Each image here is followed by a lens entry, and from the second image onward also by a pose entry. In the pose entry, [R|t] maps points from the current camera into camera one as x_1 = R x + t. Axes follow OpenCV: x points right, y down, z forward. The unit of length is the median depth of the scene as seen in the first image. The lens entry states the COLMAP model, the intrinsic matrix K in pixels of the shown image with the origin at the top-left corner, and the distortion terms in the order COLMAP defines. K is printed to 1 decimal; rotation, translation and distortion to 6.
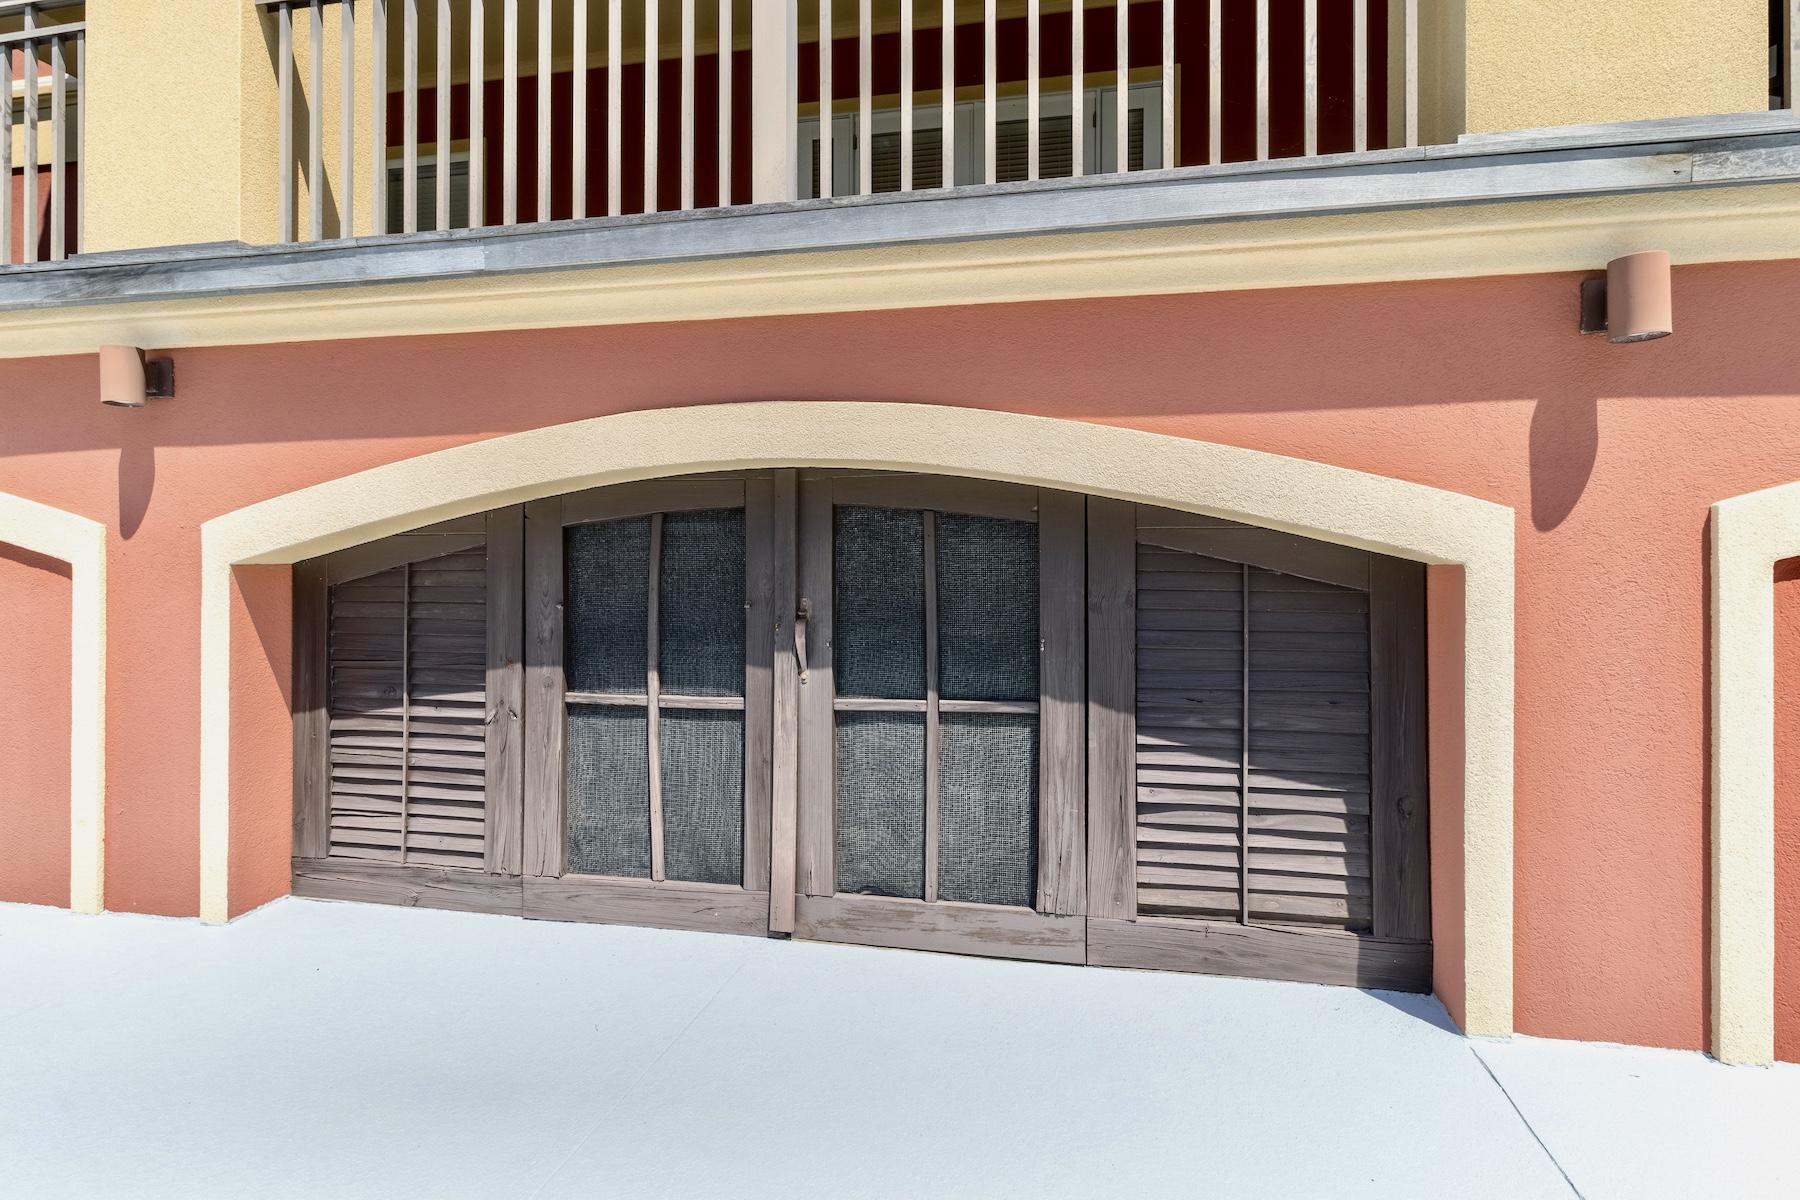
lens RADIAL K [[974.7, 0, 944.1], [0, 974.7, 572.8], [0, 0, 1]] dist [-0.002860, -0.002123]
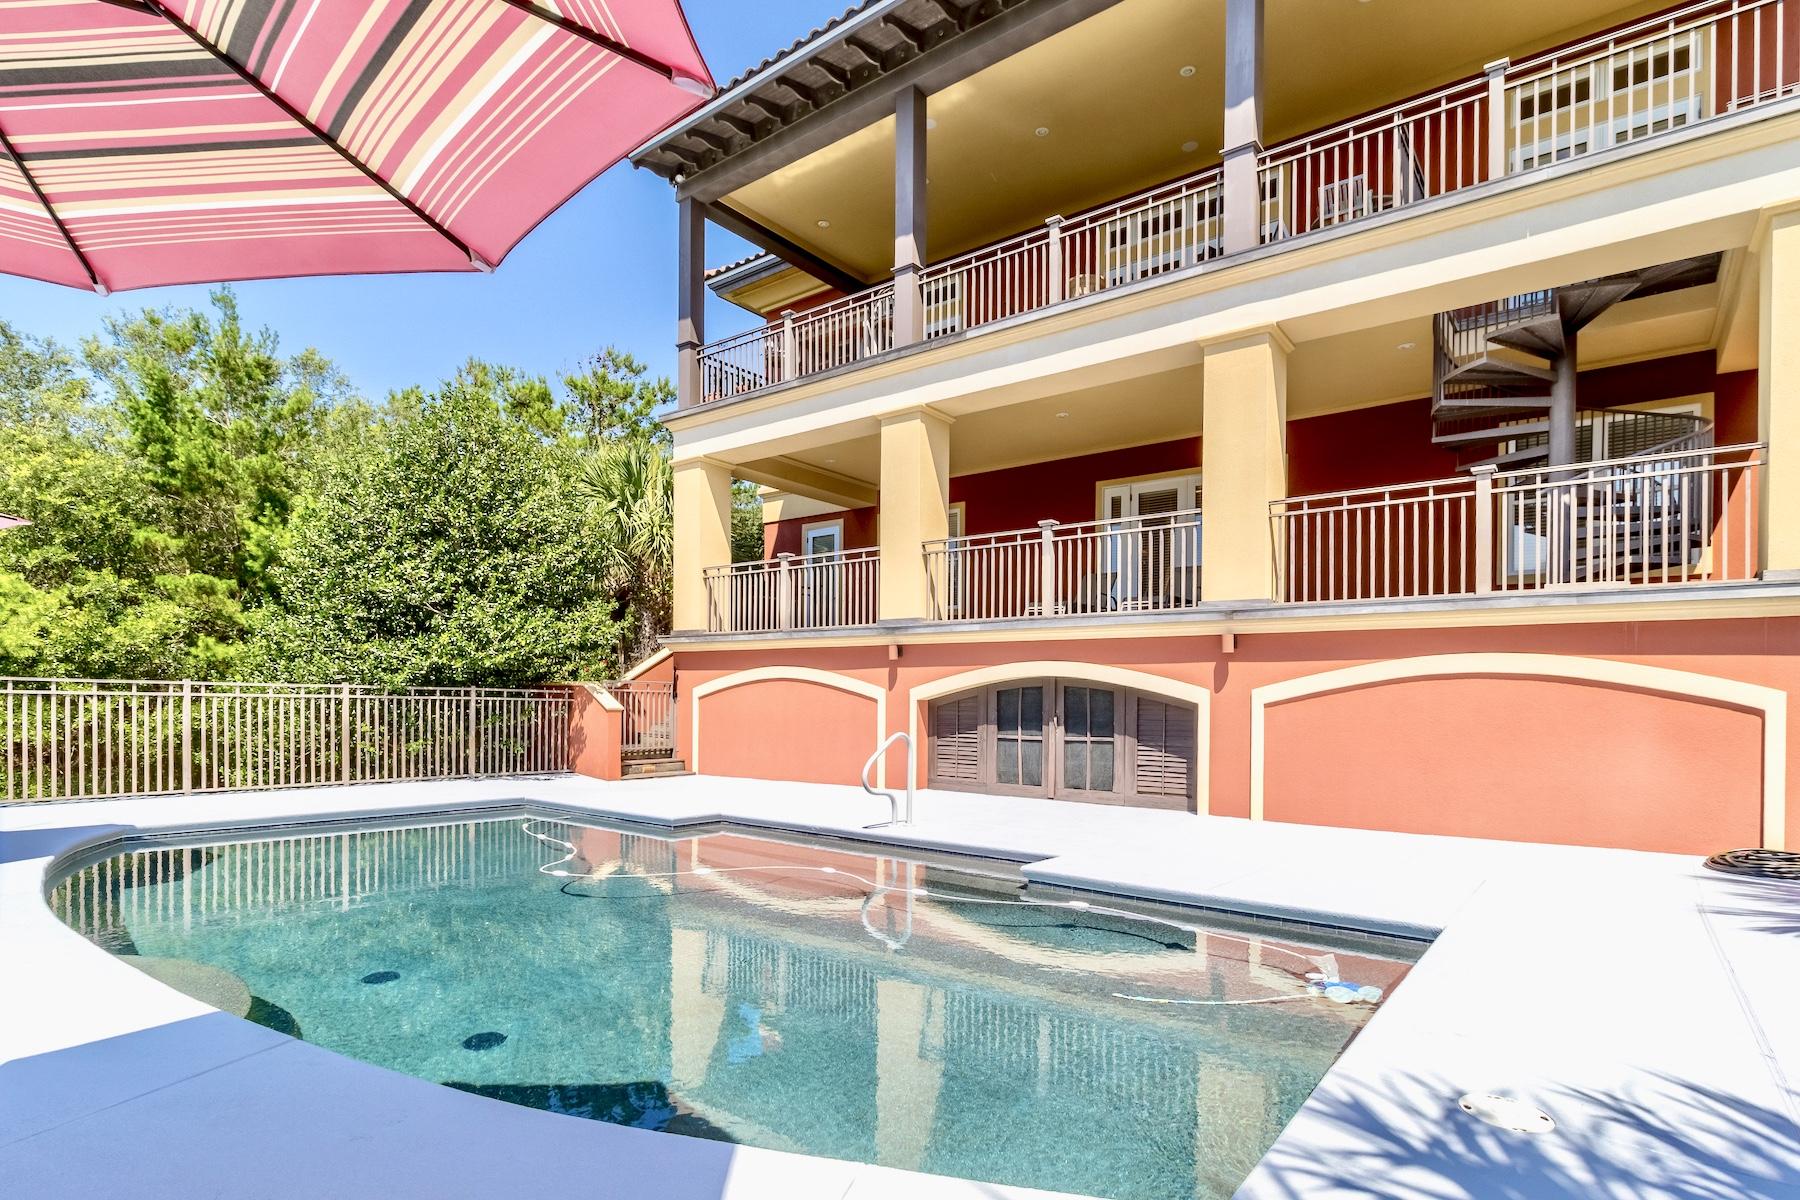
lens RADIAL K [[974.7, 0, 900.1], [0, 974.7, 664.2], [0, 0, 1]] dist [-0.002860, -0.002123]
pose [[0.894939, -0.009618, -0.446086, 1.007473], [-0.002098, 0.999666, -0.025762, -0.053518], [0.446184, 0.023991, 0.894619, -2.677005]]
